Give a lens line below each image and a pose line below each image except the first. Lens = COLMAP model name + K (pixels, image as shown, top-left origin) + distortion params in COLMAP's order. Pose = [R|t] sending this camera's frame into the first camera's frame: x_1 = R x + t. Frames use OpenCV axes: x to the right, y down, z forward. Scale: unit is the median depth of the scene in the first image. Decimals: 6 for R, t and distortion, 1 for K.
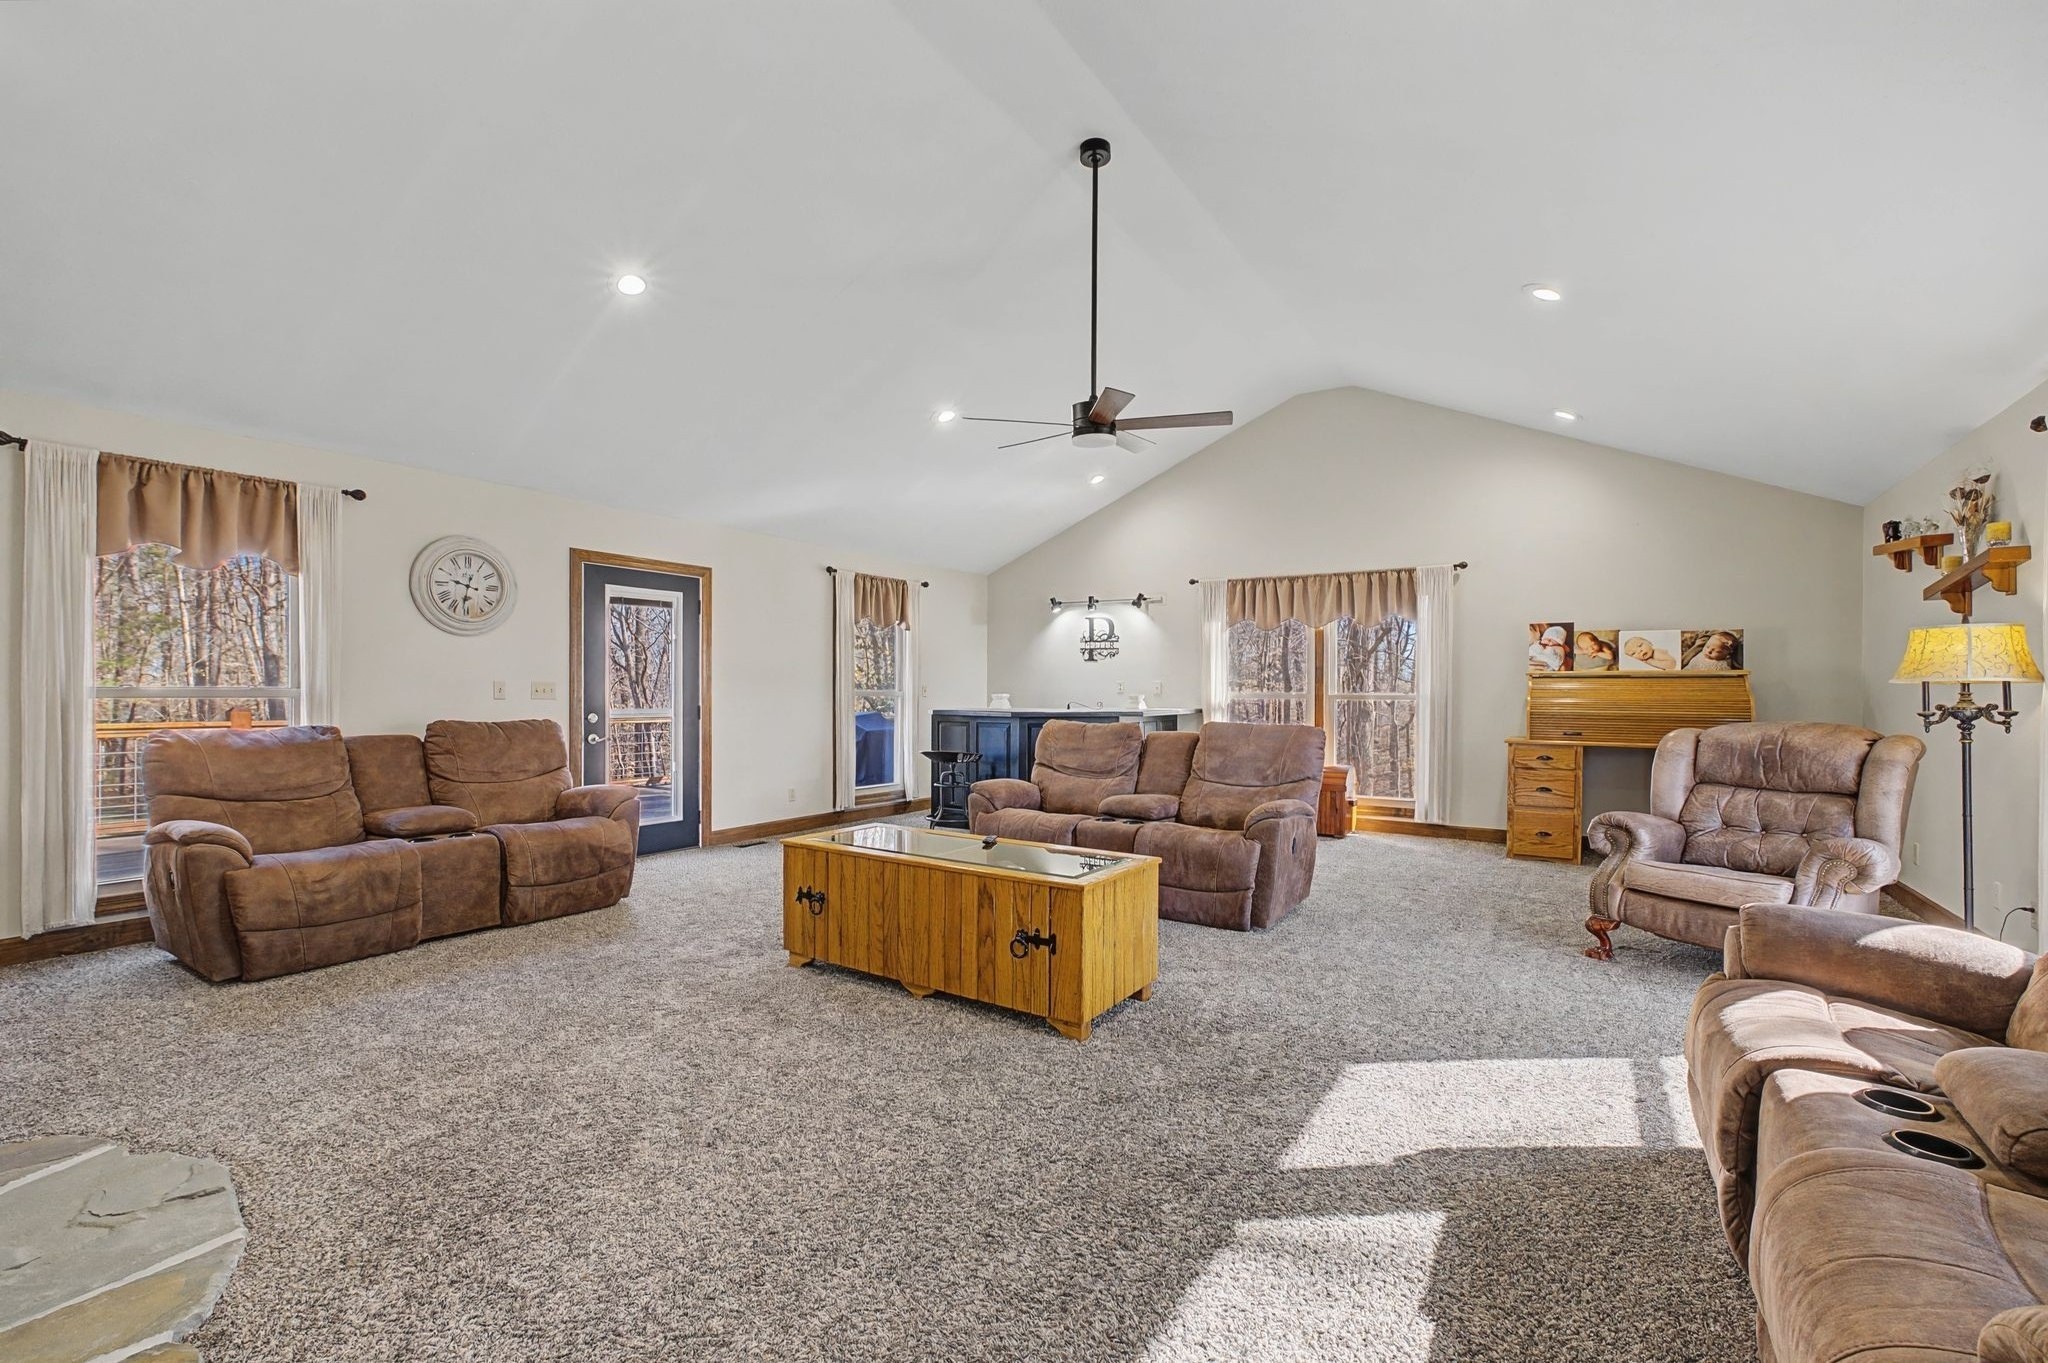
lens RADIAL K [[897.4, 0, 1025.6], [0, 897.4, 696.1], [0, 0, 1]] dist [-0.003126, 0.000228]
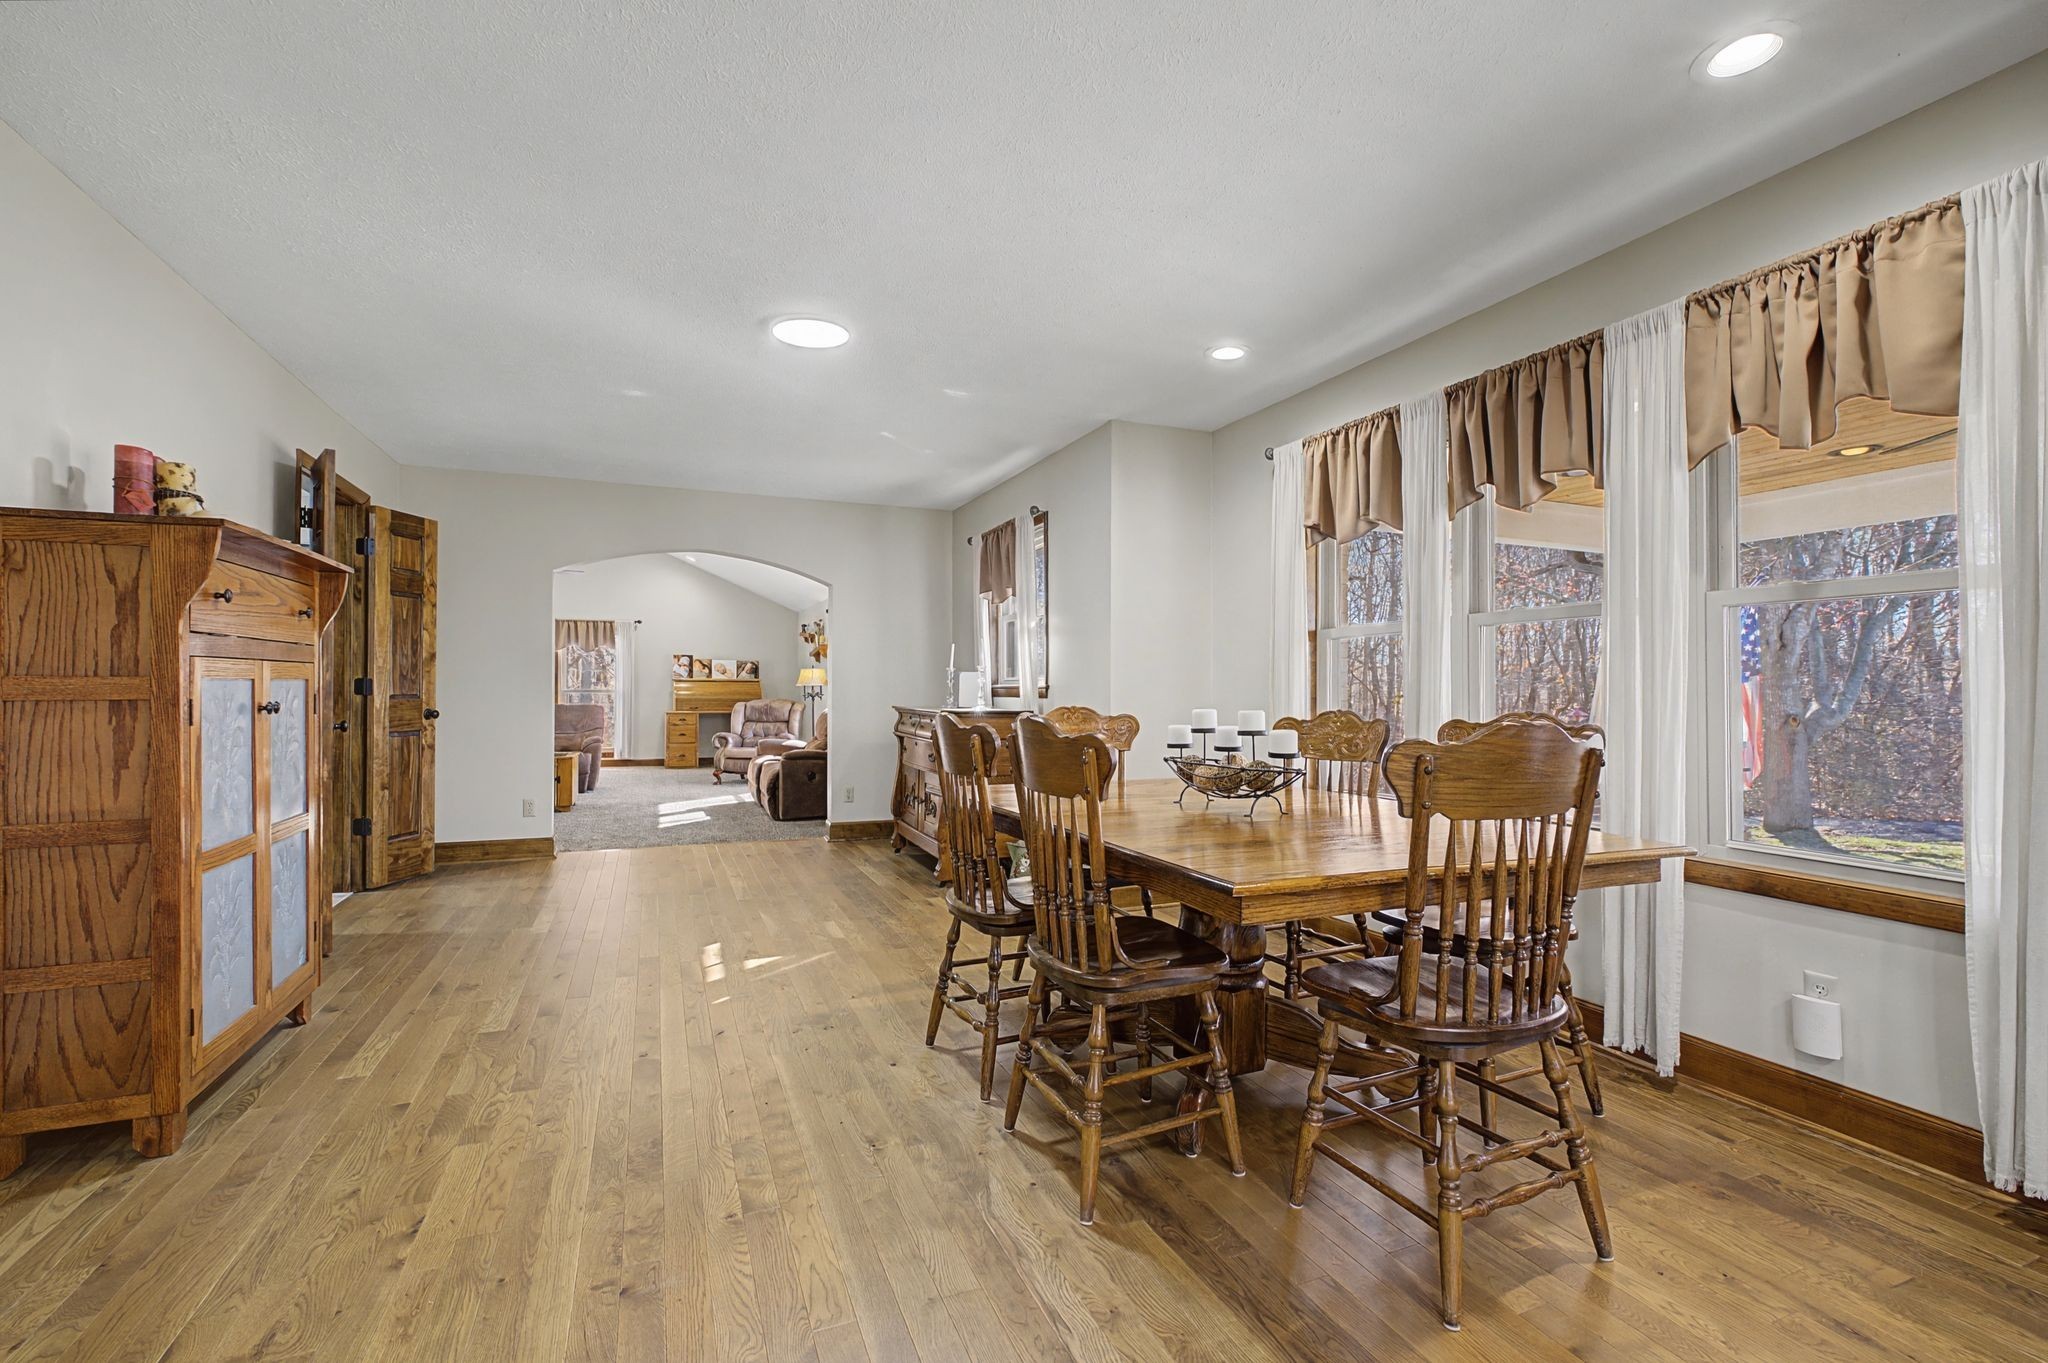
lens RADIAL K [[897.4, 0, 1025.6], [0, 897.4, 696.1], [0, 0, 1]] dist [-0.003126, 0.000228]
pose [[0.571233, -0.013299, 0.820680, -0.709889], [0.006548, 0.999911, 0.011645, -0.005649], [-0.820762, -0.001279, 0.571269, -0.891641]]
